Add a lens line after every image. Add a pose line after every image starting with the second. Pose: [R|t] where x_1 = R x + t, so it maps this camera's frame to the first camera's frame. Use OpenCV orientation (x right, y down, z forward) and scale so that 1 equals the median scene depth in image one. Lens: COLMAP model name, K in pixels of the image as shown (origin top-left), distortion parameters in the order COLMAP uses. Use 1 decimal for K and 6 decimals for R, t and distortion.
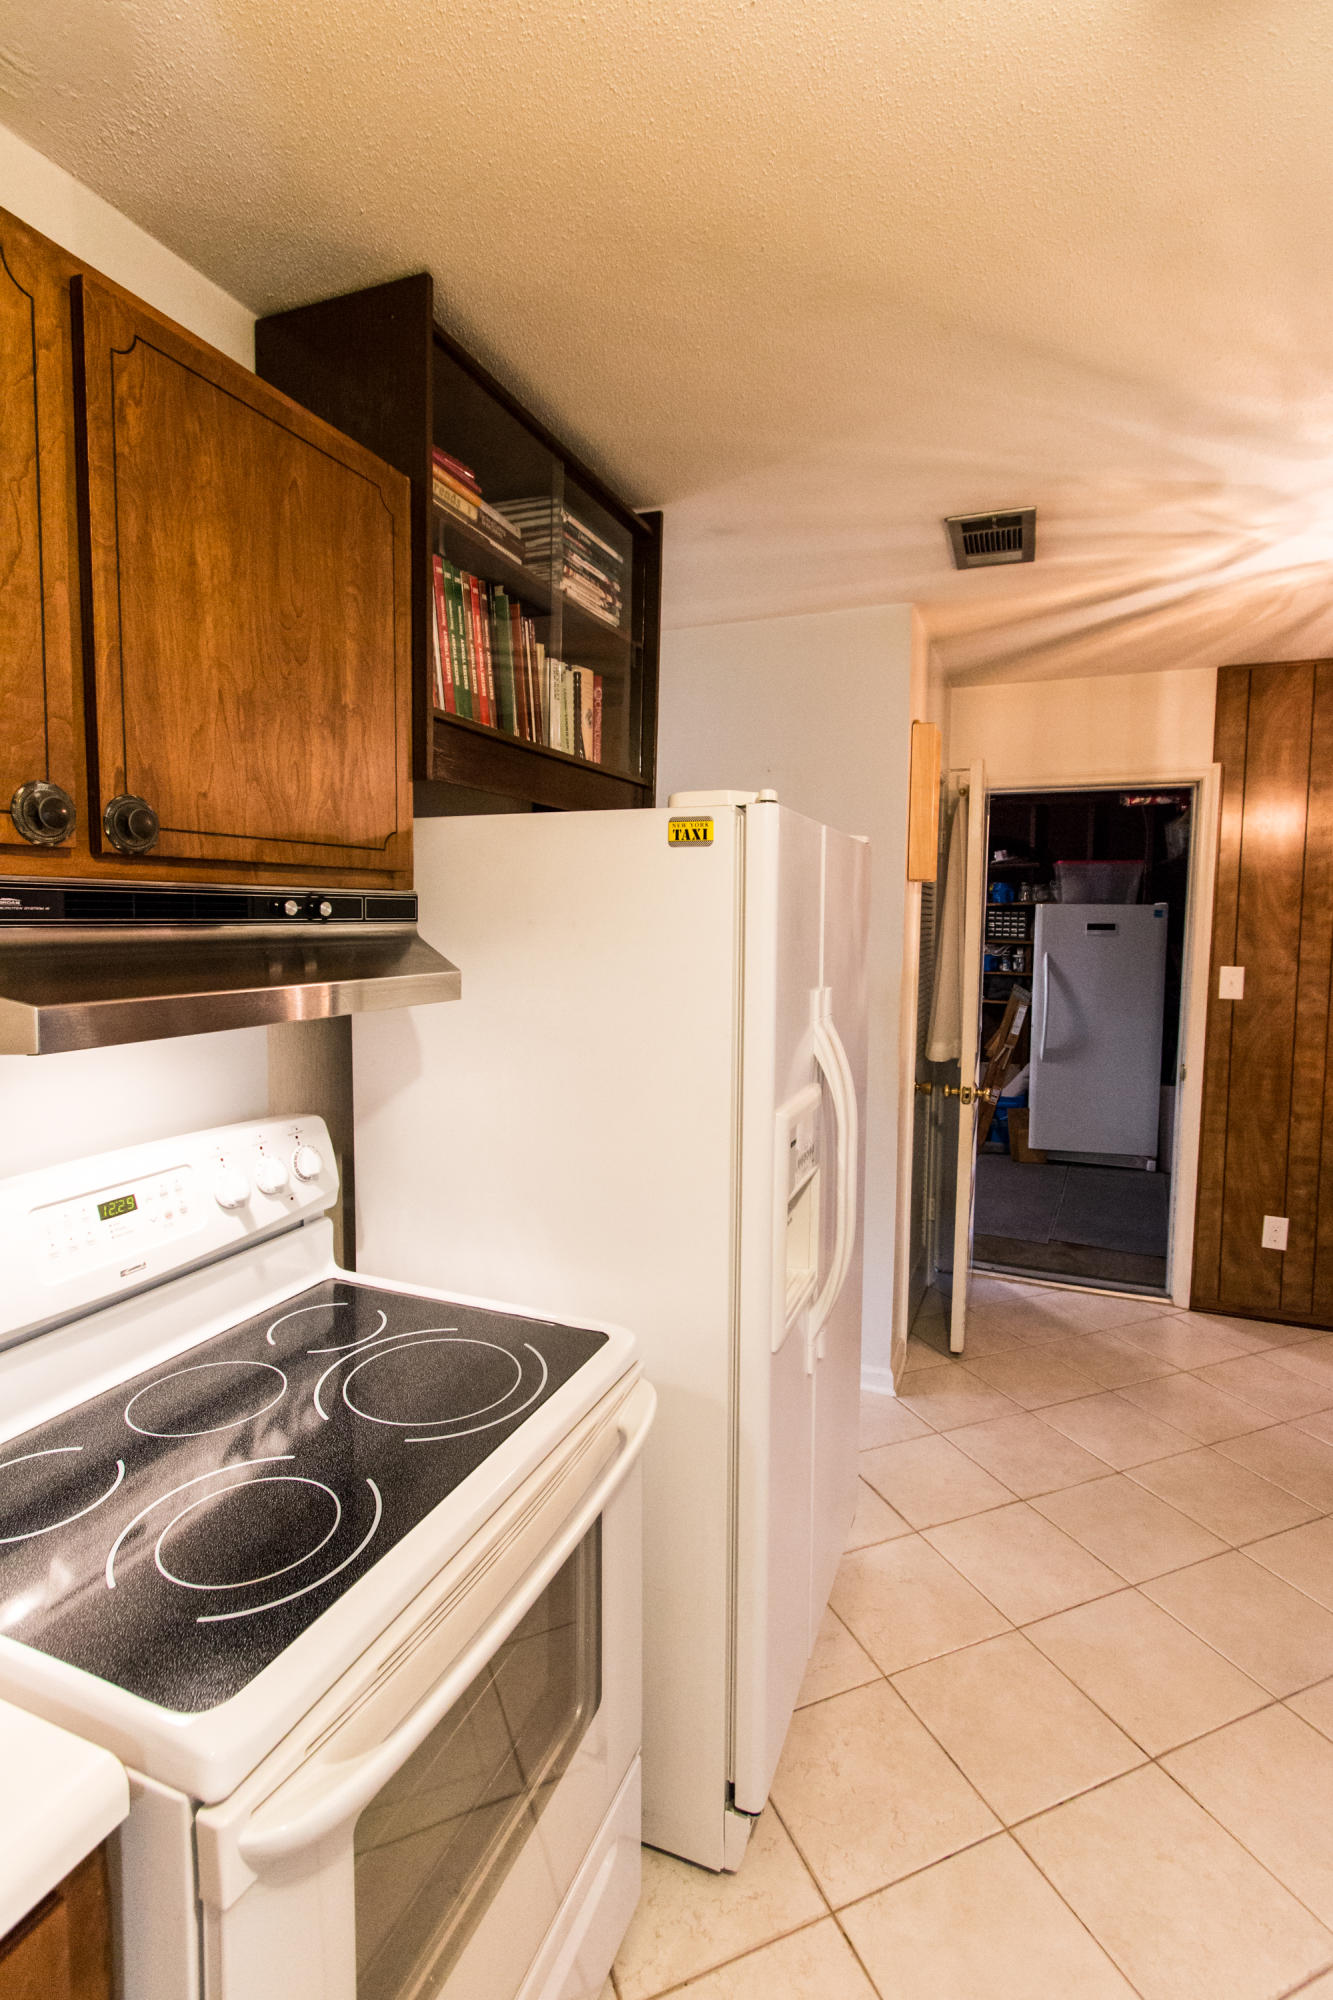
lens RADIAL K [[933.6, 0, 672.2], [0, 933.6, 980.0], [0, 0, 1]] dist [0.004286, -0.001530]
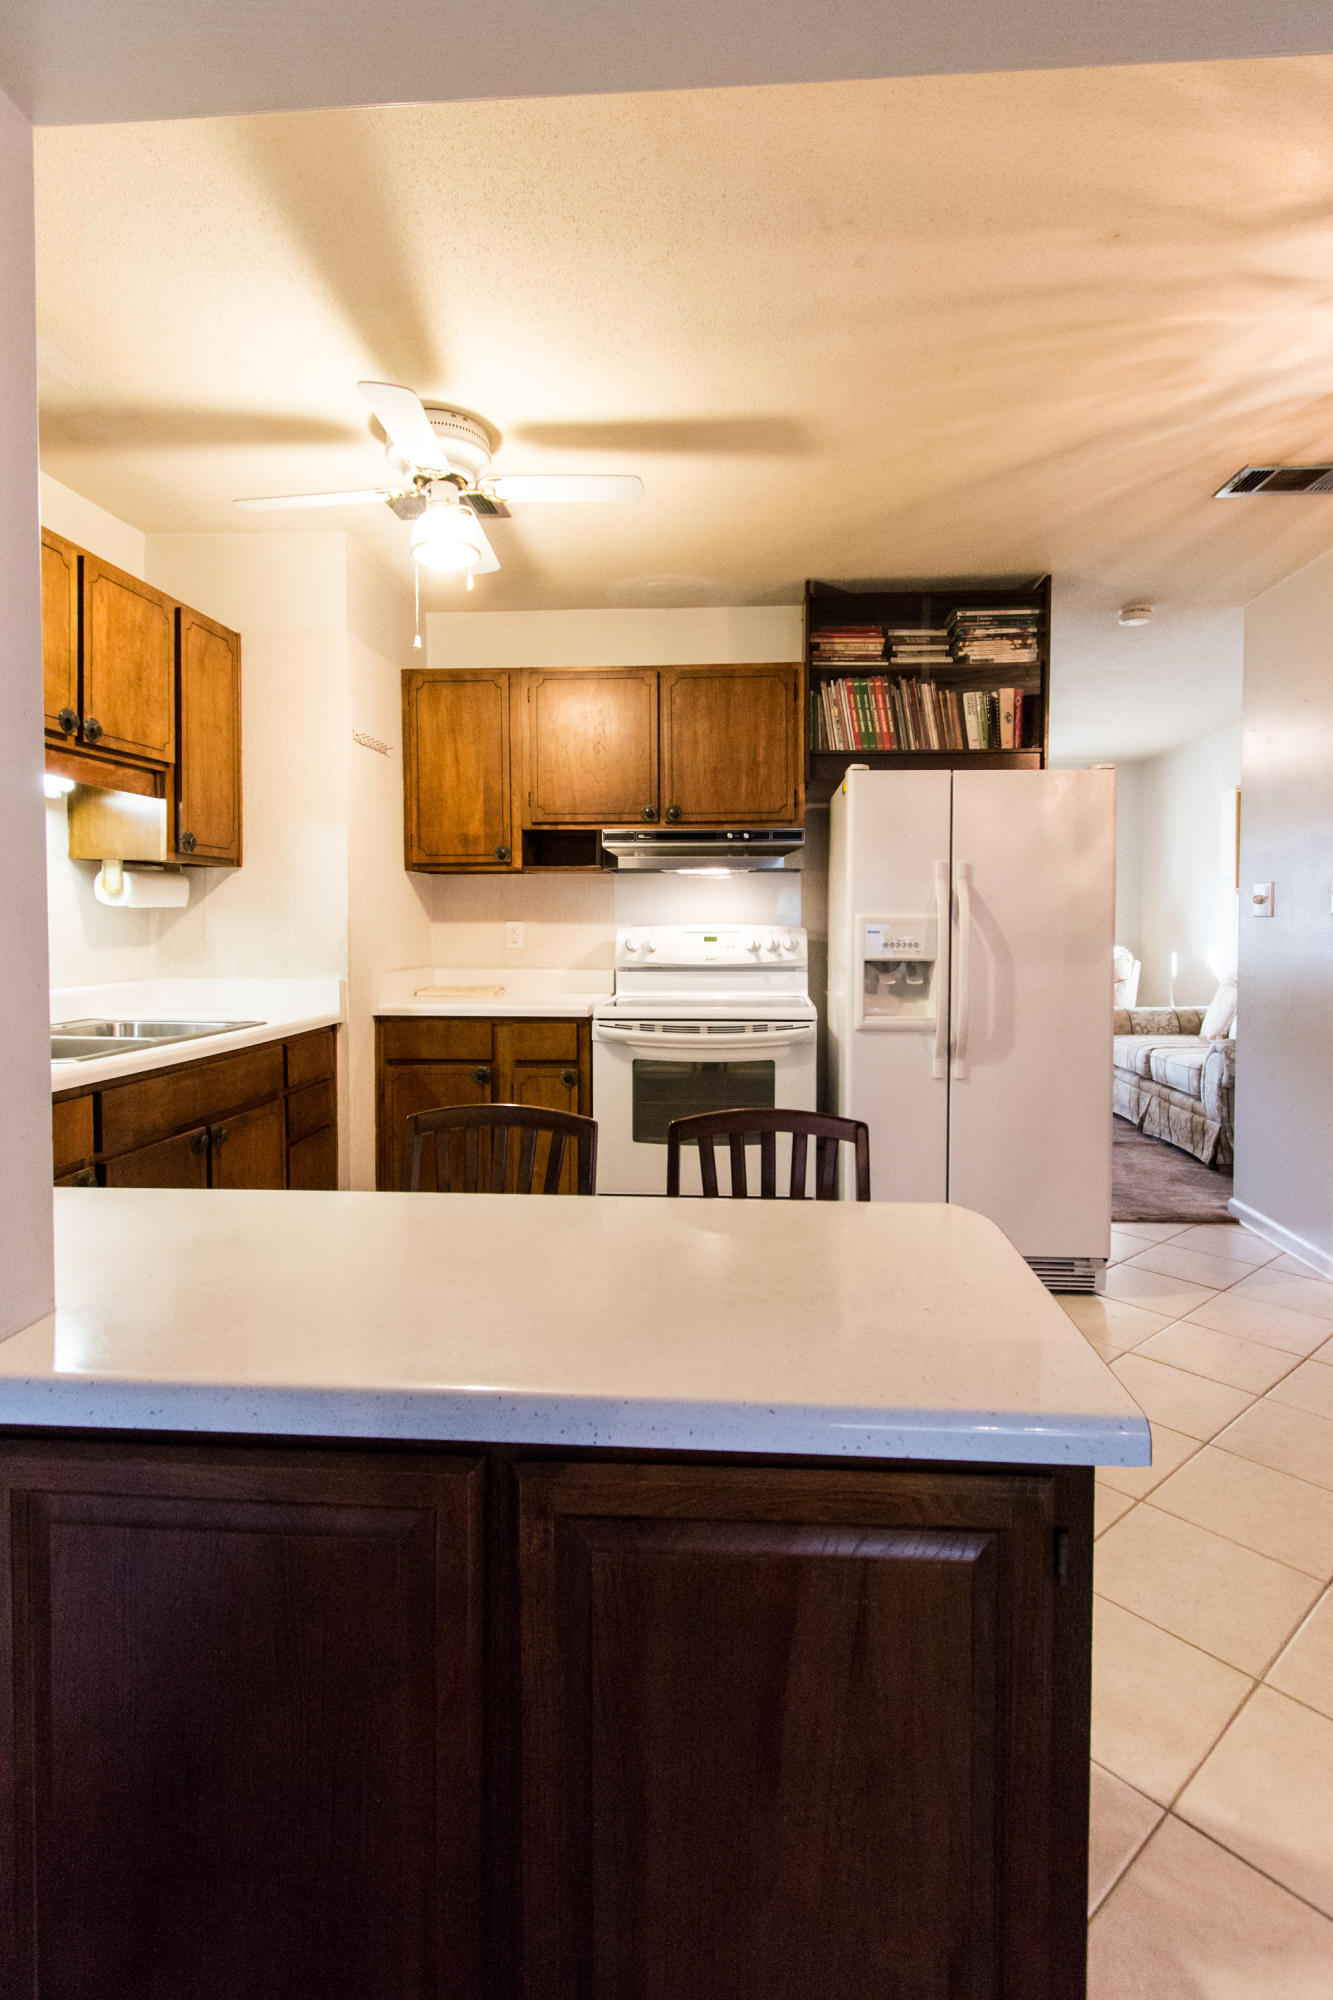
lens RADIAL K [[975.8, 0, 696.8], [0, 975.8, 952.2], [0, 0, 1]] dist [0.001858, -0.000291]
pose [[0.317658, 0.019523, -0.948004, 2.366171], [-0.062633, 0.998037, -0.000434, 0.283246], [0.946134, 0.059514, 0.318257, -0.055360]]
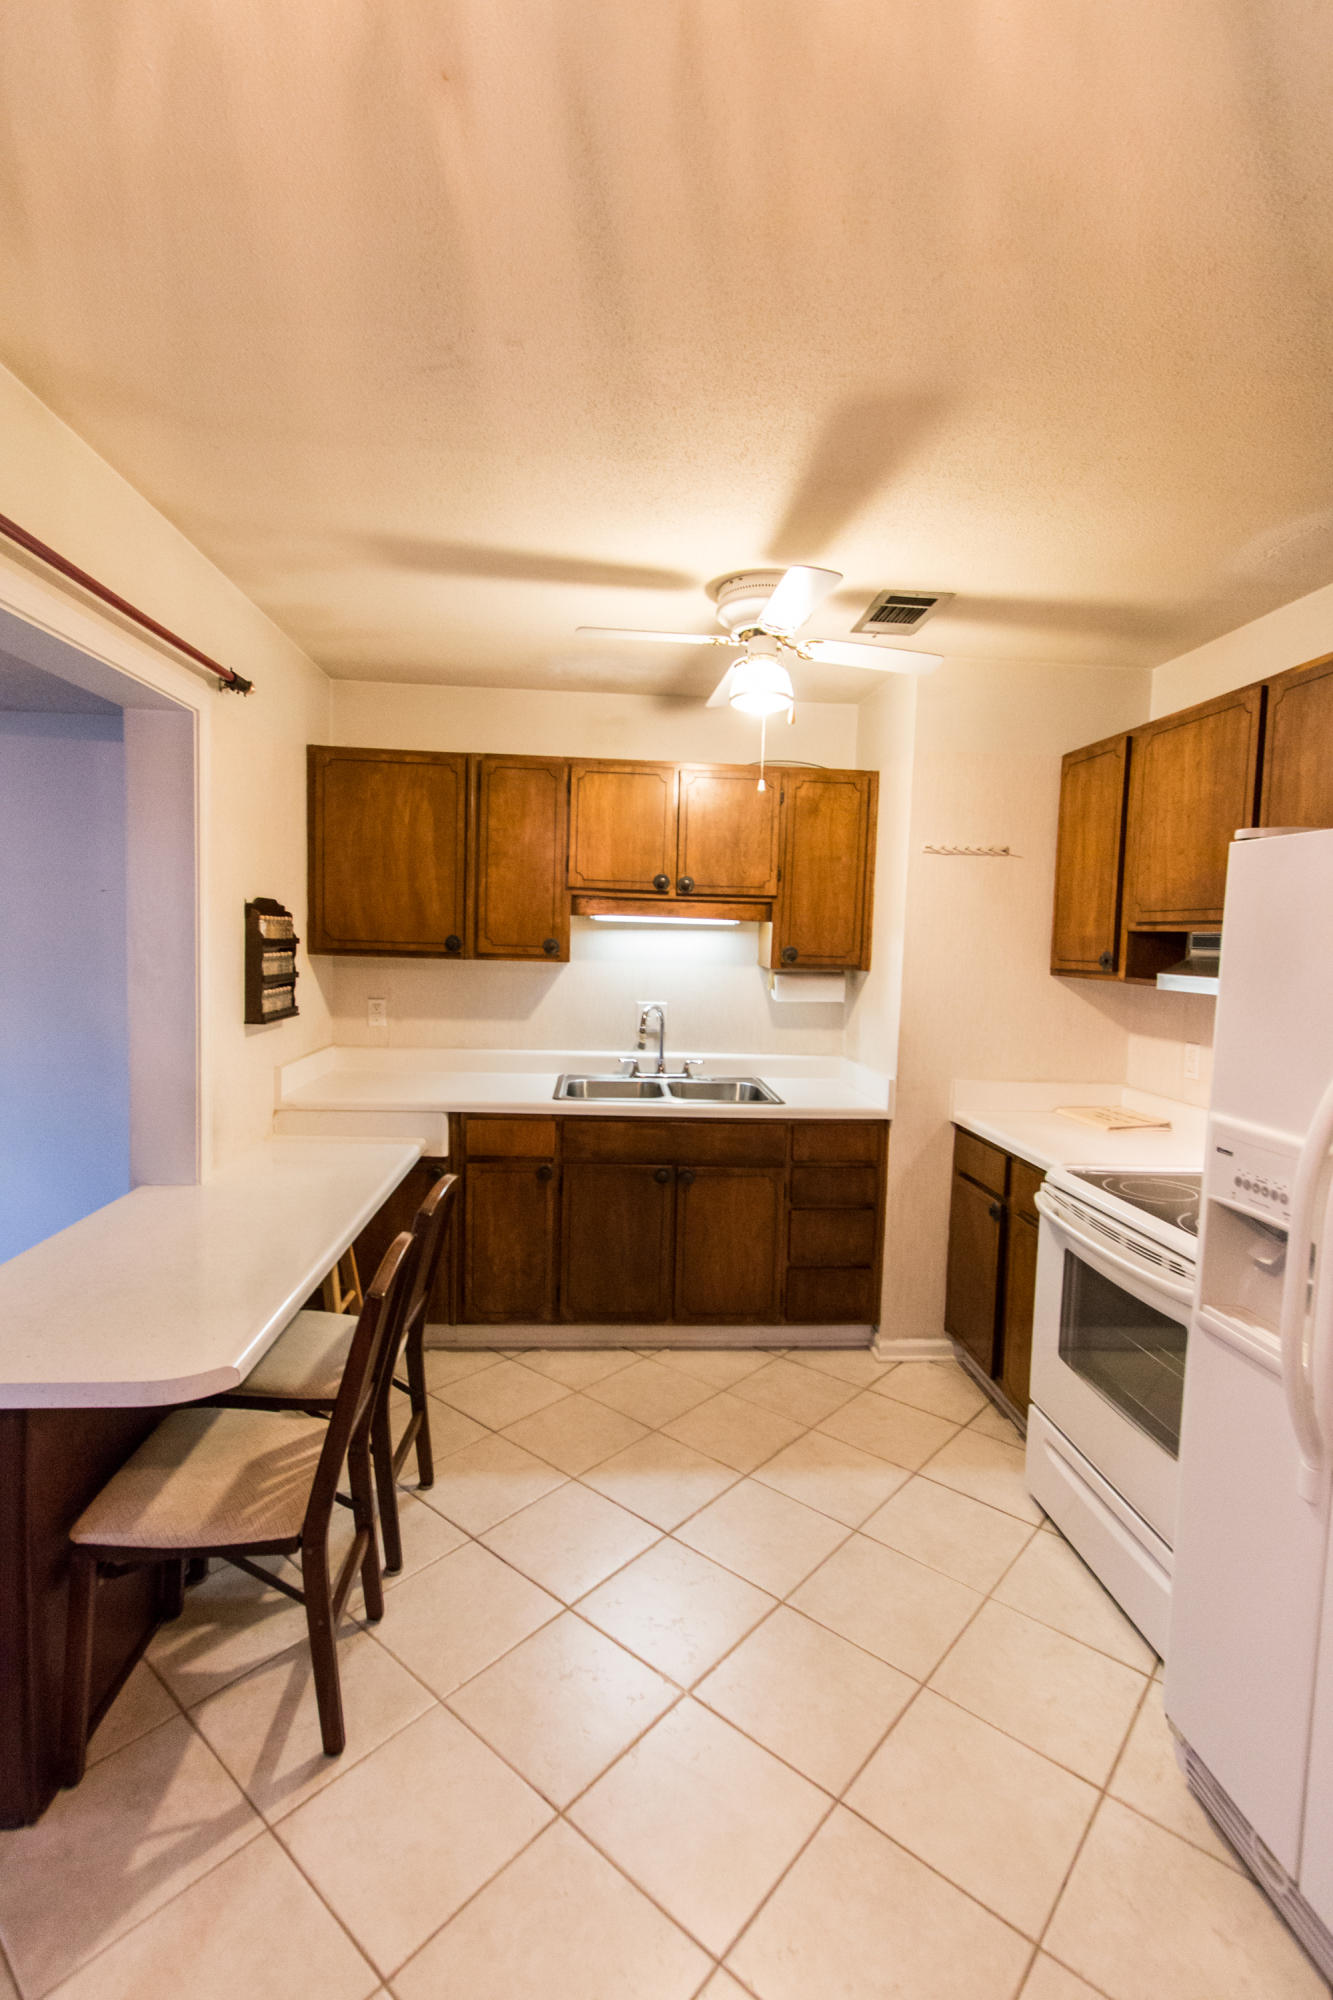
lens RADIAL K [[927.4, 0, 666.5], [0, 927.4, 1000.0], [0, 0, 1]] dist [0.004079, -0.001625]
pose [[-0.897160, -0.006973, -0.441651, 1.359047], [-0.070733, 0.989240, 0.128067, -0.103514], [0.436005, 0.146136, -0.888000, 1.907107]]
